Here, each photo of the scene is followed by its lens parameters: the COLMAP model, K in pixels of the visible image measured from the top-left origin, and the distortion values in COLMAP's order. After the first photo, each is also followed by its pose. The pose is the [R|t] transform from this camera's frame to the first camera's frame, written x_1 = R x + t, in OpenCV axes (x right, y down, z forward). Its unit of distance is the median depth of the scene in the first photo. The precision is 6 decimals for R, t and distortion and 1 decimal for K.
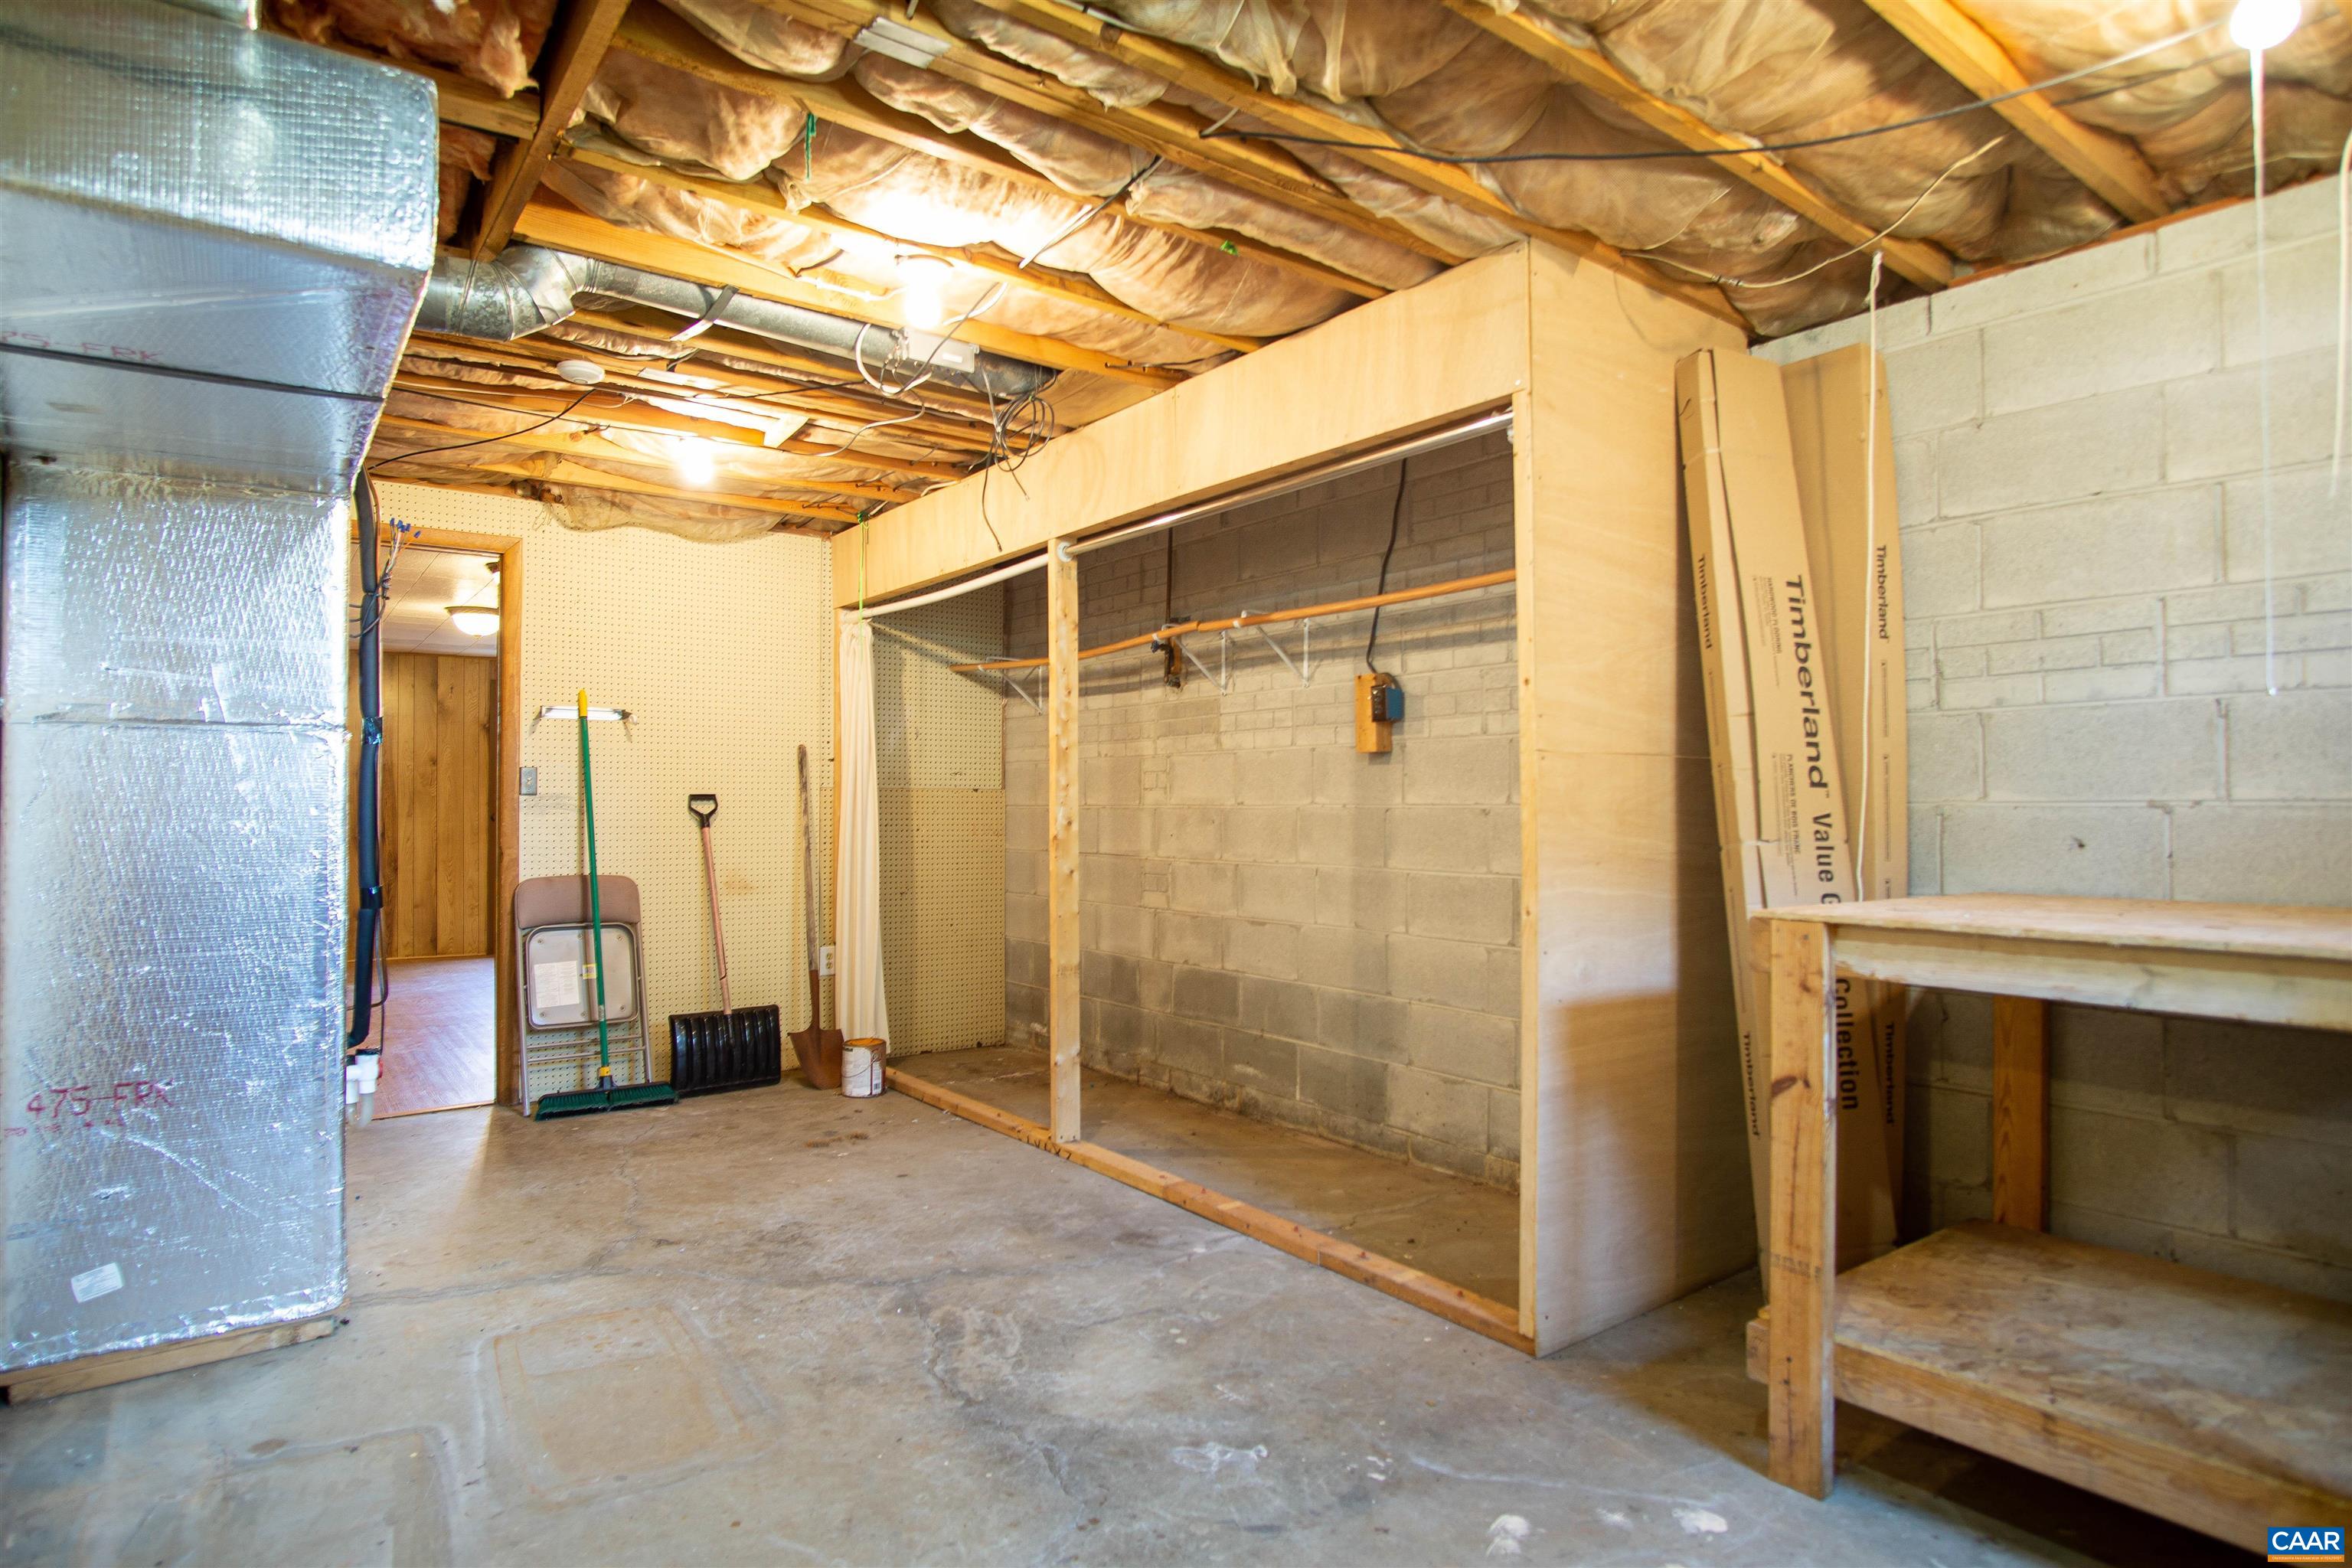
lens RADIAL K [[1267.6, 0, 1151.2], [0, 1267.6, 787.1], [0, 0, 1]] dist [-0.025170, 0.004962]
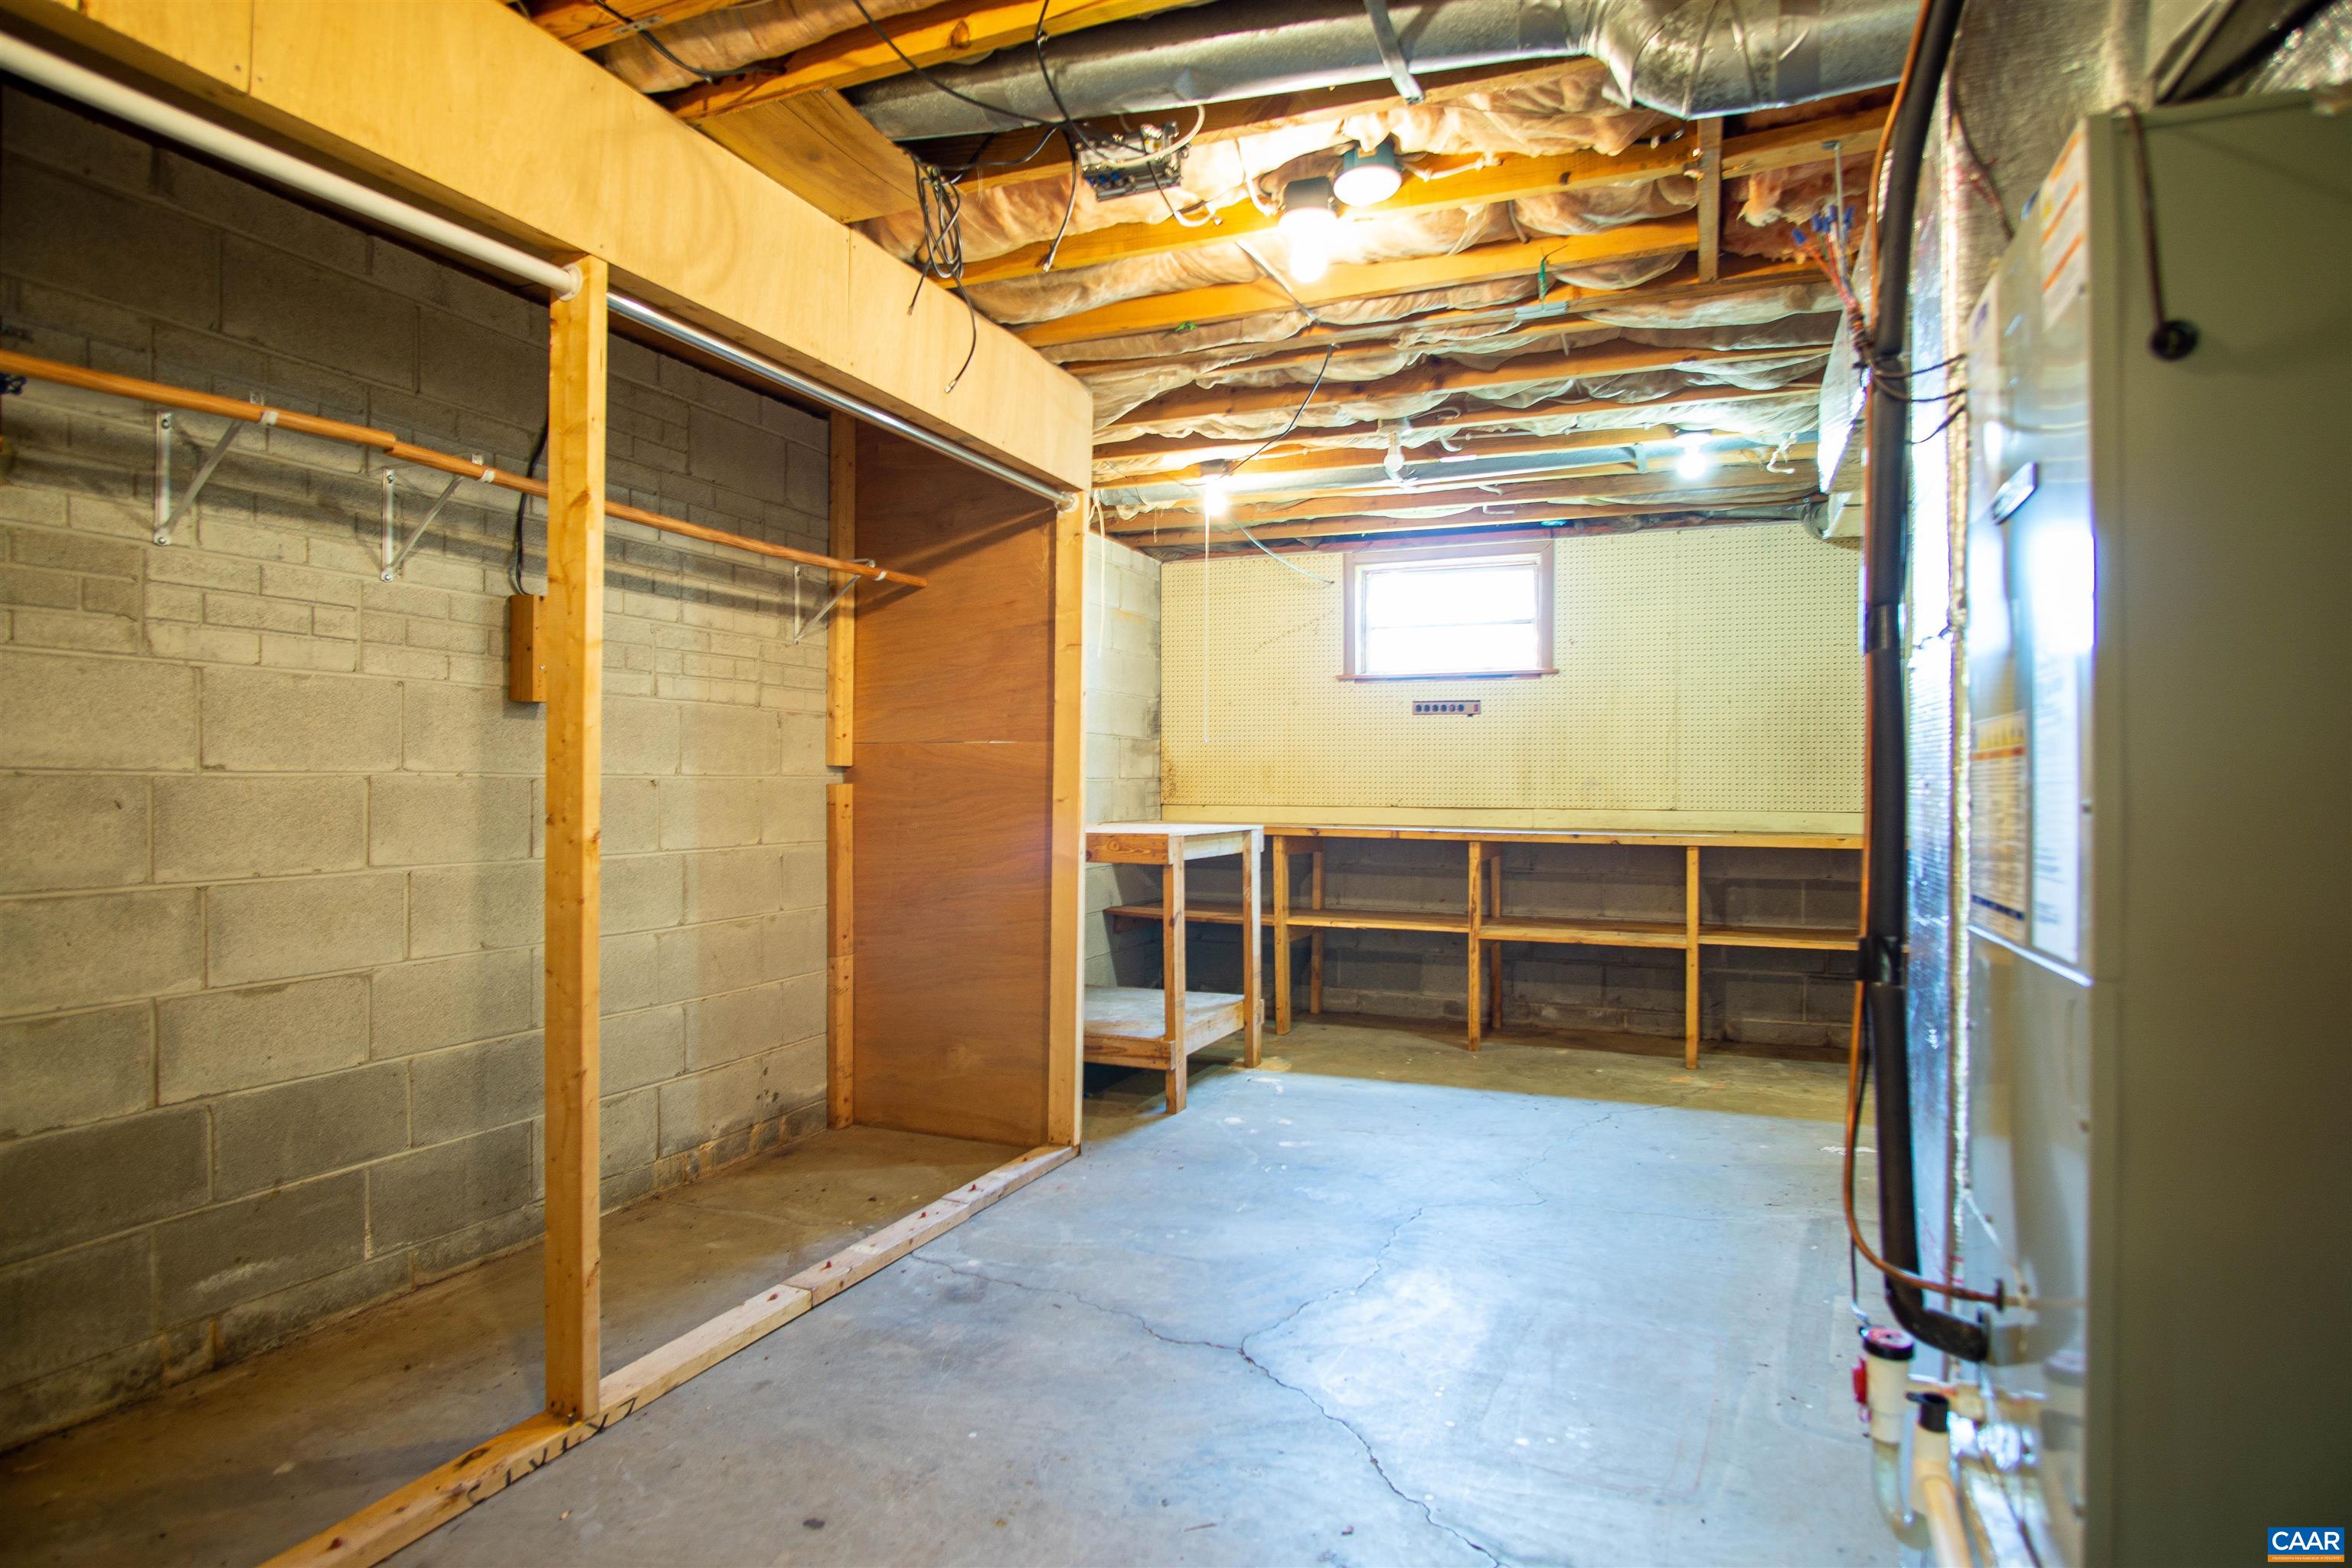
lens RADIAL K [[1267.6, 0, 1155.5], [0, 1267.6, 786.2], [0, 0, 1]] dist [-0.025170, 0.004962]
pose [[-0.505282, -0.002976, 0.862949, -0.613104], [-0.015889, 0.999857, -0.005855, 0.019026], [-0.862808, -0.016669, -0.505256, 1.018090]]
